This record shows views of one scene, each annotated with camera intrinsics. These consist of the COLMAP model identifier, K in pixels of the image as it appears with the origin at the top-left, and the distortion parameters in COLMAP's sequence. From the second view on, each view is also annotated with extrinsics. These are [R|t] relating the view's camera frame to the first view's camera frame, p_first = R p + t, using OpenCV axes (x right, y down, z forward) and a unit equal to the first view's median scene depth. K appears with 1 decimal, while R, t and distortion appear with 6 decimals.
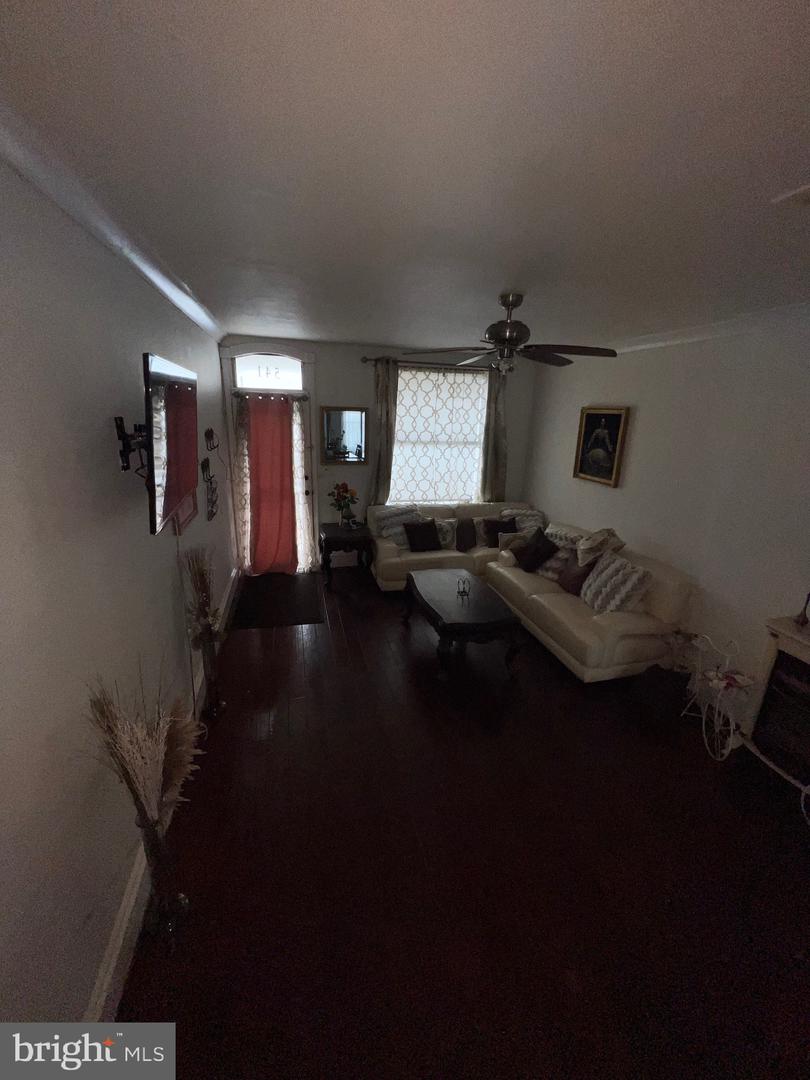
lens RADIAL K [[439.5, 0, 406.2], [0, 439.5, 538.6], [0, 0, 1]] dist [0.004003, 0.000431]
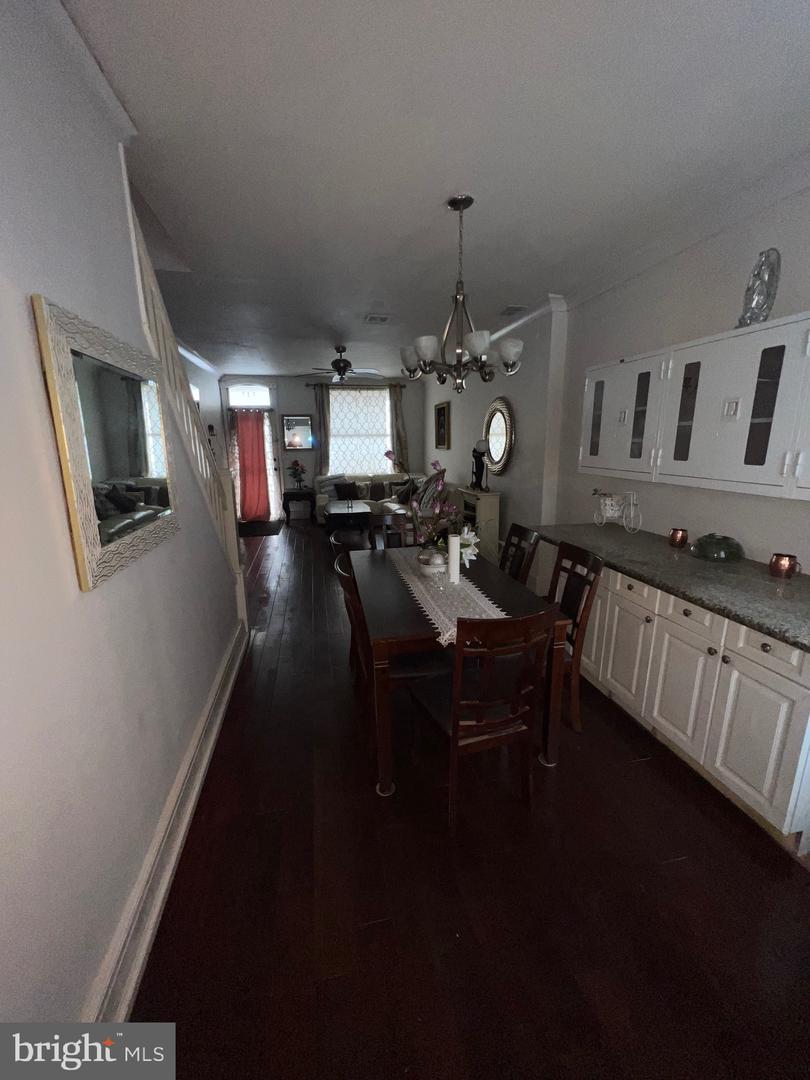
lens RADIAL K [[439.5, 0, 403.2], [0, 439.5, 541.9], [0, 0, 1]] dist [0.004003, 0.000431]
pose [[0.998055, -0.038672, -0.048896, 0.305779], [0.035541, 0.997357, -0.063373, 0.278083], [0.051217, 0.061512, 0.996791, -0.547379]]
